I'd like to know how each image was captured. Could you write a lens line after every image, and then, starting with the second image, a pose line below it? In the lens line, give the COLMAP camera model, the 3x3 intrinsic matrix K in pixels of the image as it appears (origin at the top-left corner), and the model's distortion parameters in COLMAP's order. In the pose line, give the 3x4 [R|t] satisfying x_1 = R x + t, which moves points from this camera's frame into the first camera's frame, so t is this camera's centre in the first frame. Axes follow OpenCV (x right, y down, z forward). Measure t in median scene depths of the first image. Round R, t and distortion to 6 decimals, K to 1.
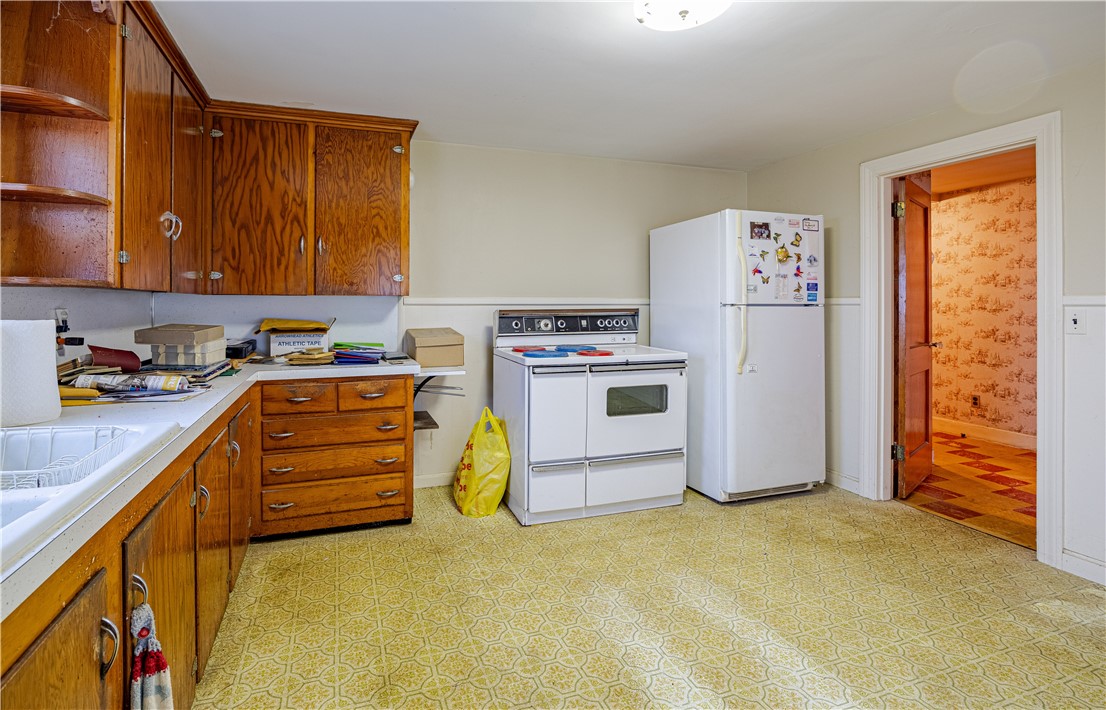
lens RADIAL K [[515.1, 0, 509.9], [0, 515.1, 310.8], [0, 0, 1]] dist [-0.015601, 0.000821]
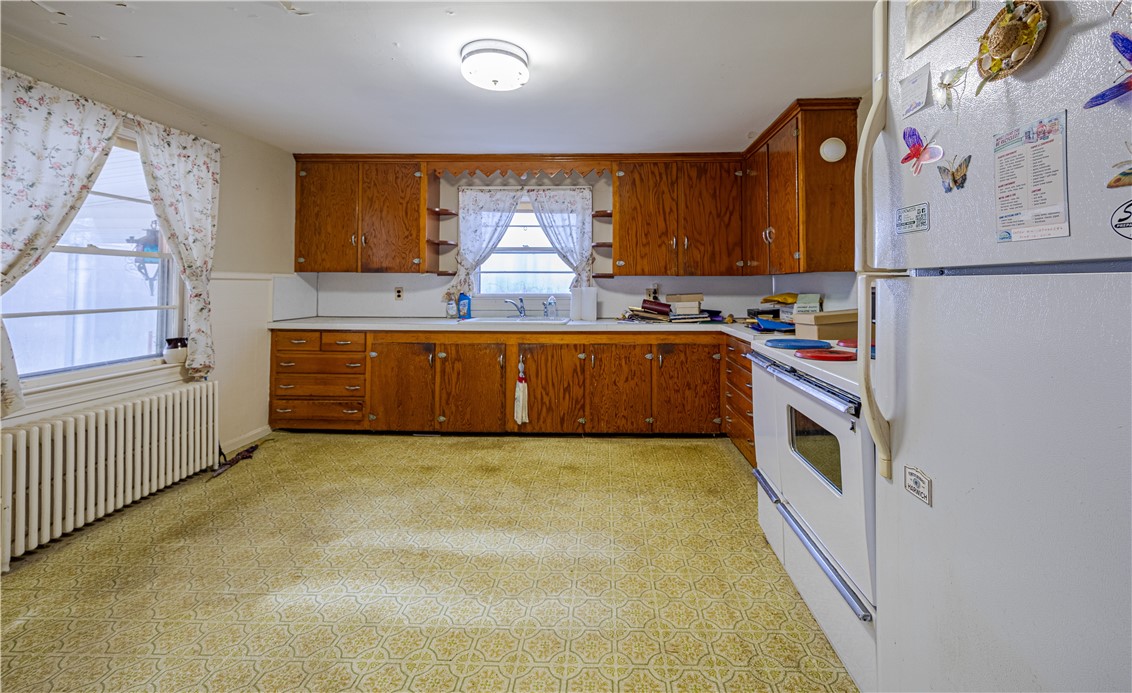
lens RADIAL K [[457.3, 0, 588.3], [0, 457.3, 278.0], [0, 0, 1]] dist [0.008552, 0.000188]
pose [[-0.341599, -0.015171, -0.939723, 0.850473], [-0.009972, 0.999872, -0.012517, -0.002720], [0.939793, 0.005095, -0.341707, 0.977806]]
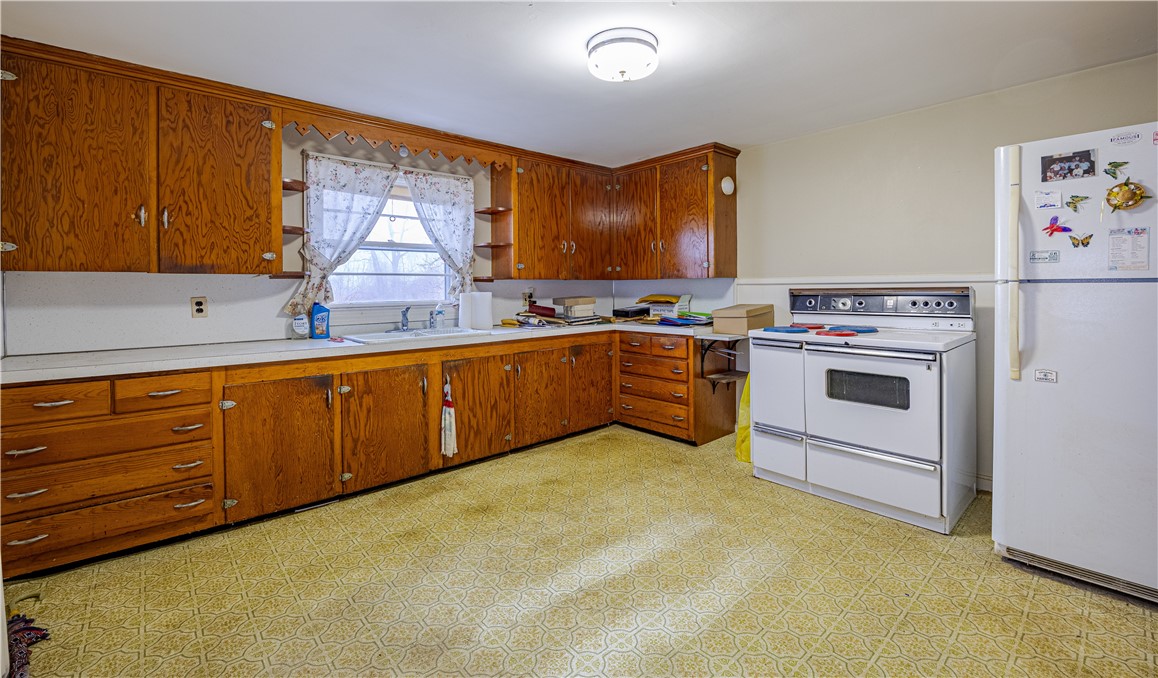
lens RADIAL K [[491.1, 0, 577.4], [0, 491.1, 298.3], [0, 0, 1]] dist [-0.016543, 0.000510]
pose [[0.395422, 0.017075, -0.918341, 0.867981], [0.000034, 0.999827, 0.018605, -0.000444], [0.918500, -0.007388, 0.395353, 0.205503]]
